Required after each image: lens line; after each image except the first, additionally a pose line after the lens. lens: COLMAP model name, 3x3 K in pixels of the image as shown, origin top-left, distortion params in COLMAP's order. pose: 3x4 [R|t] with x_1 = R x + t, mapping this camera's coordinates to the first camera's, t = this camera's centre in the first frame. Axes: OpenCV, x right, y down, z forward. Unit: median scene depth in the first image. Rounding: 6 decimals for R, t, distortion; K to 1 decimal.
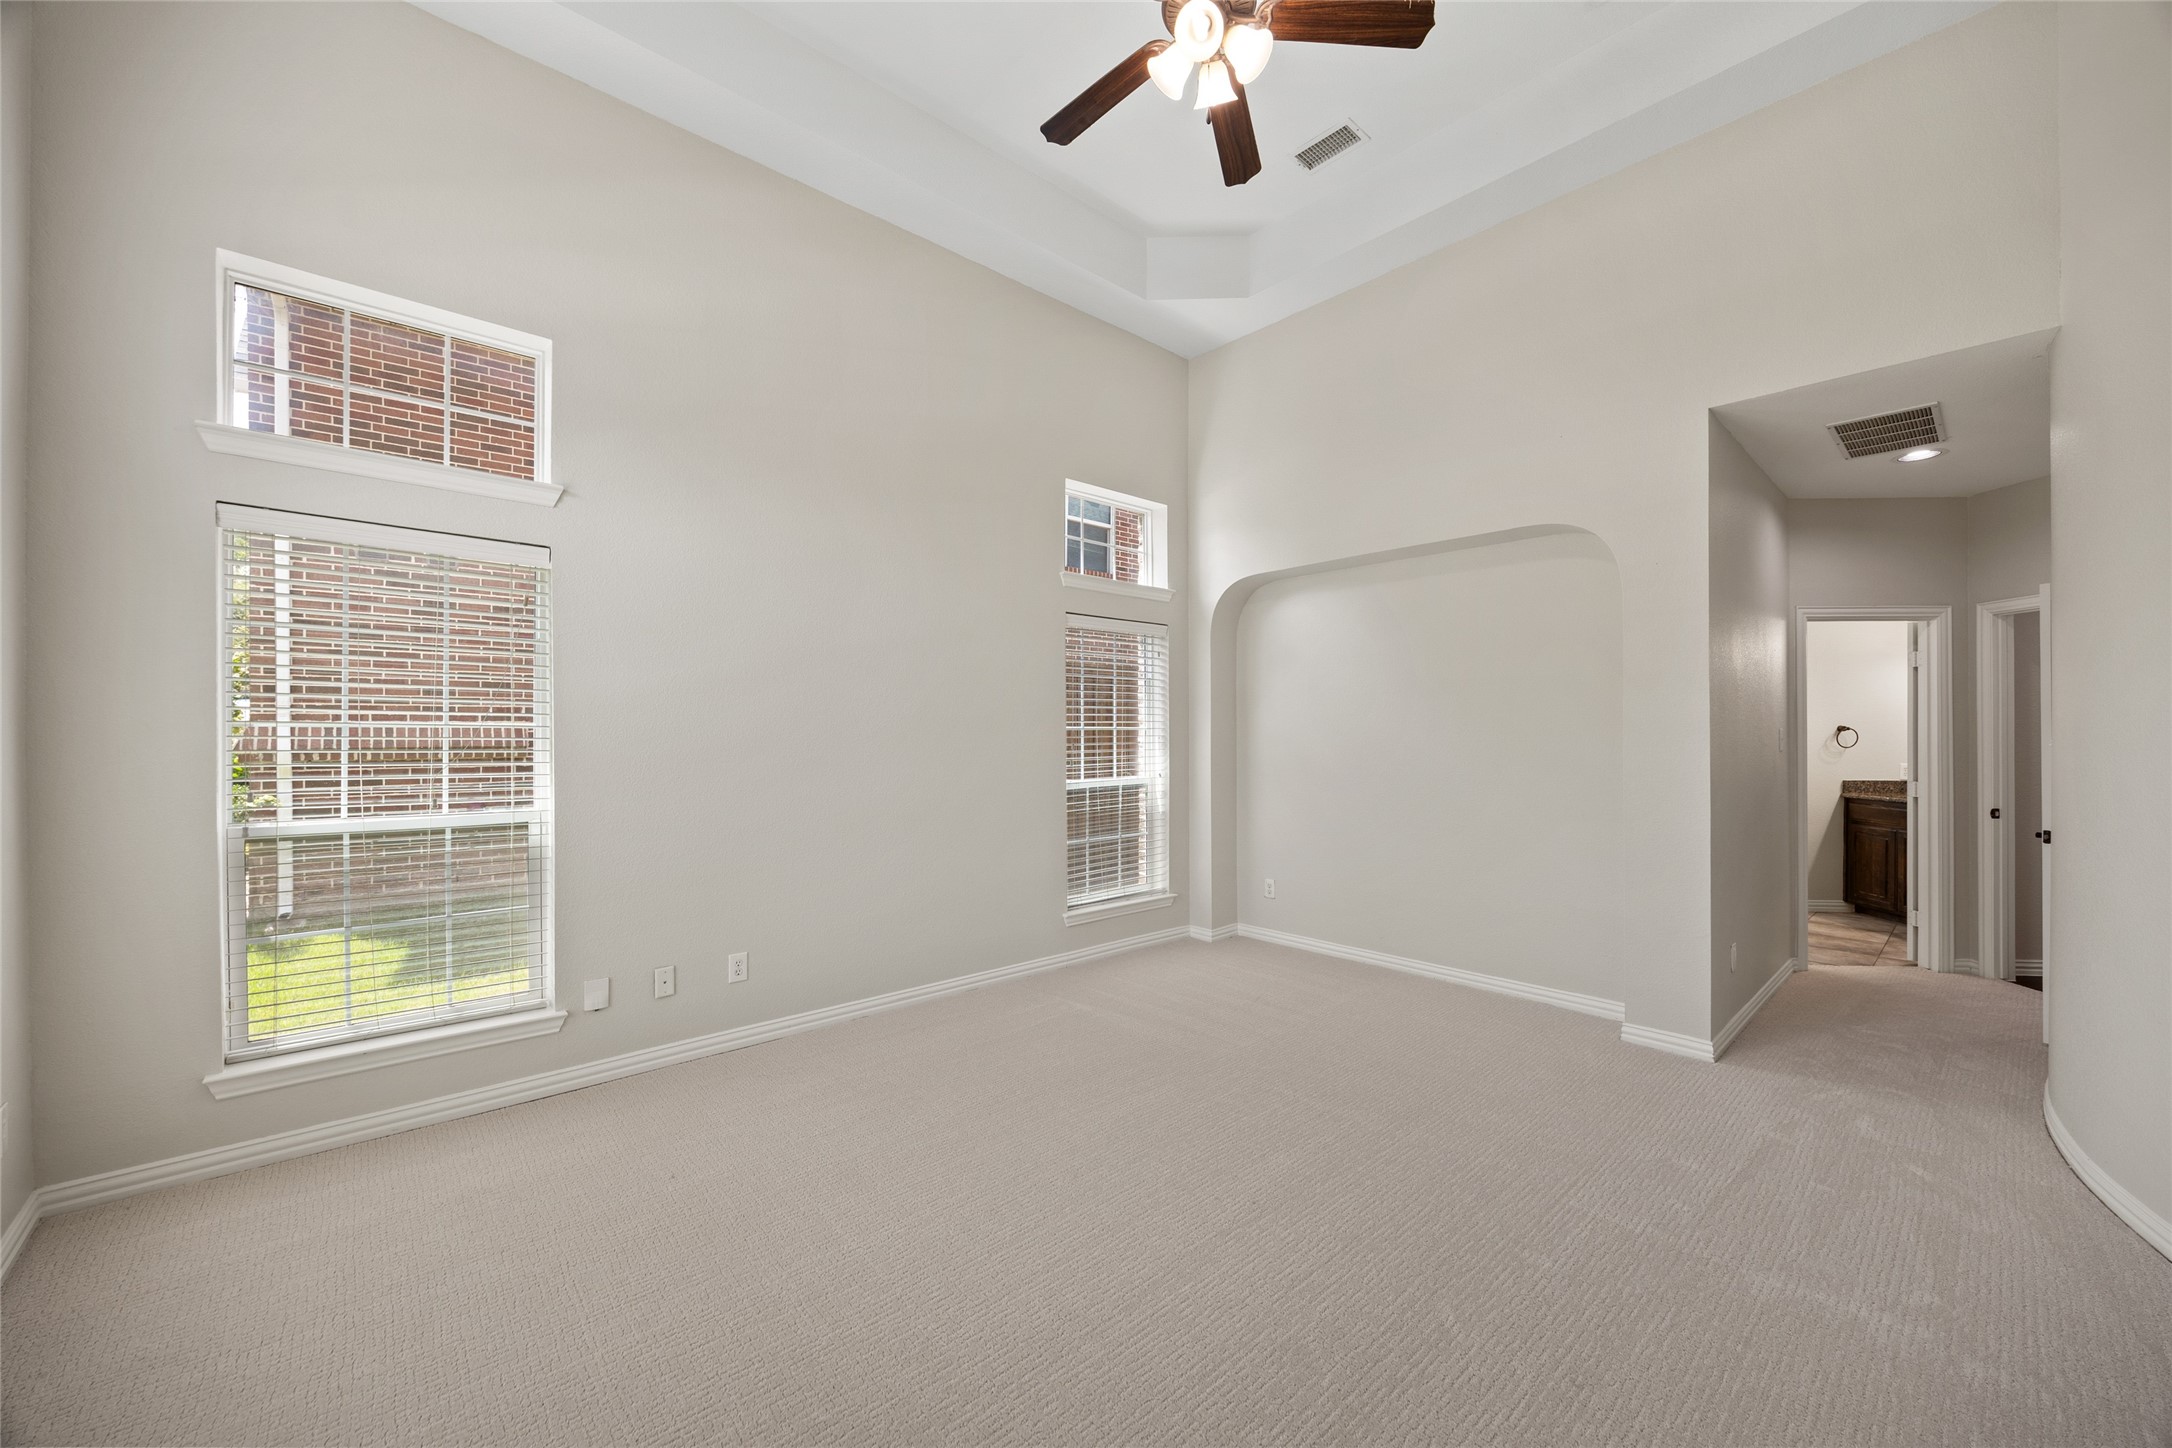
lens RADIAL K [[792.1, 0, 1079.7], [0, 792.1, 731.9], [0, 0, 1]] dist [-0.001814, -0.000196]
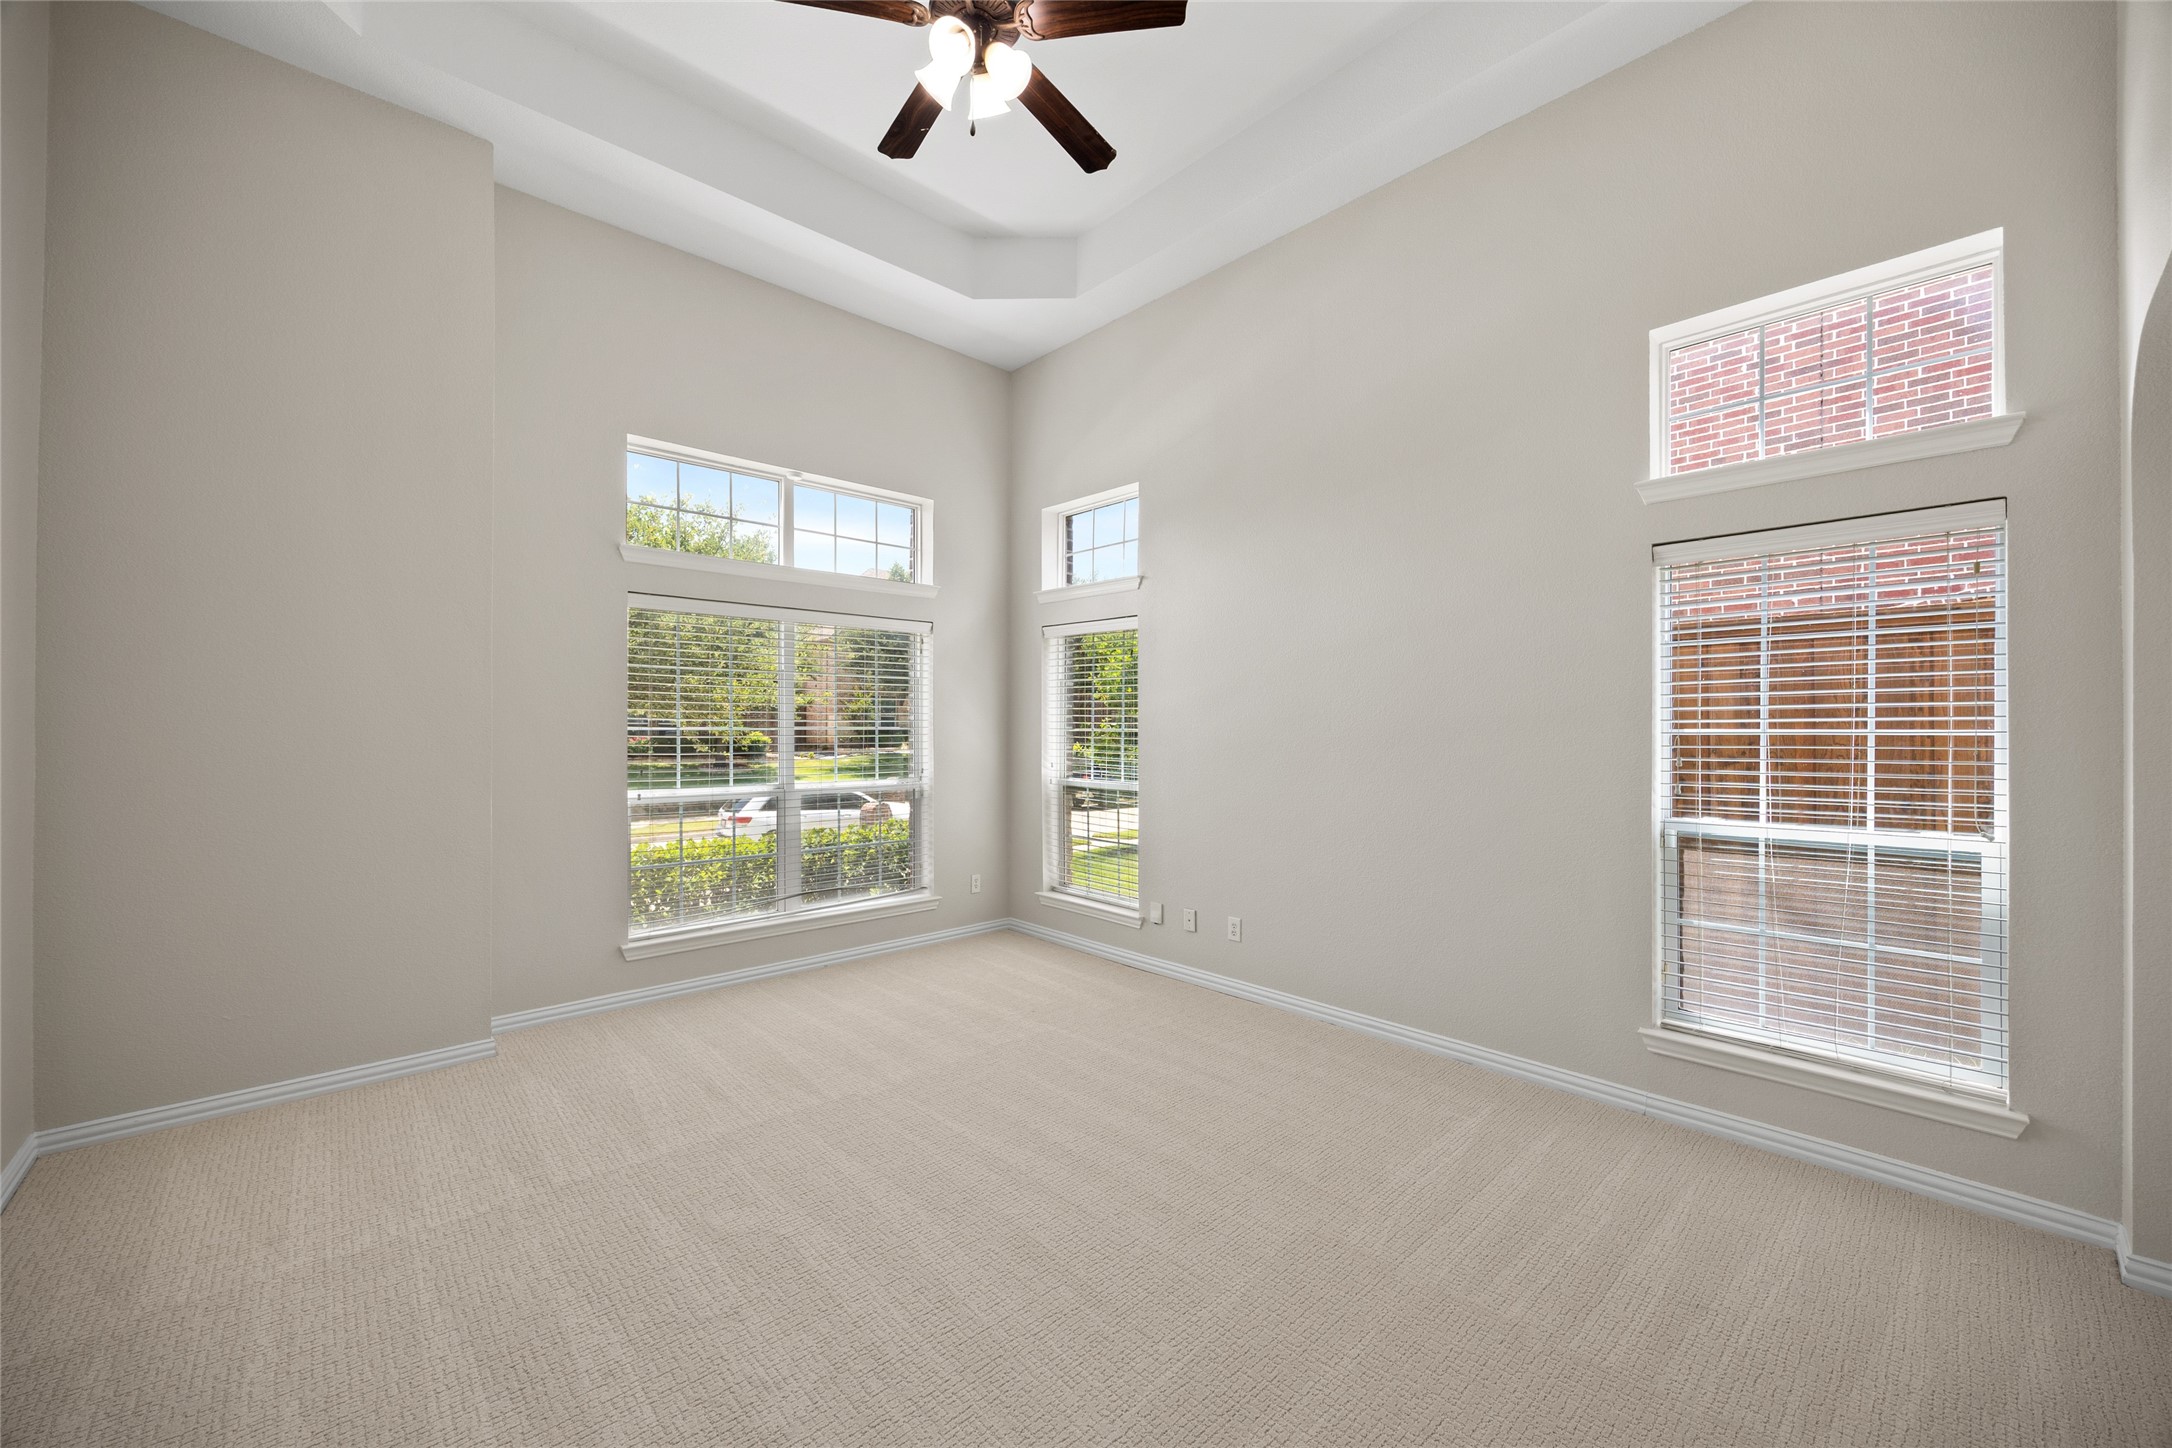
lens RADIAL K [[833.5, 0, 1082.7], [0, 833.5, 732.8], [0, 0, 1]] dist [-0.001823, -0.000418]
pose [[0.041568, -0.001017, -0.999135, 0.527532], [-0.007546, 0.999971, -0.001331, 0.000319], [0.999107, 0.007595, 0.041559, 0.450820]]
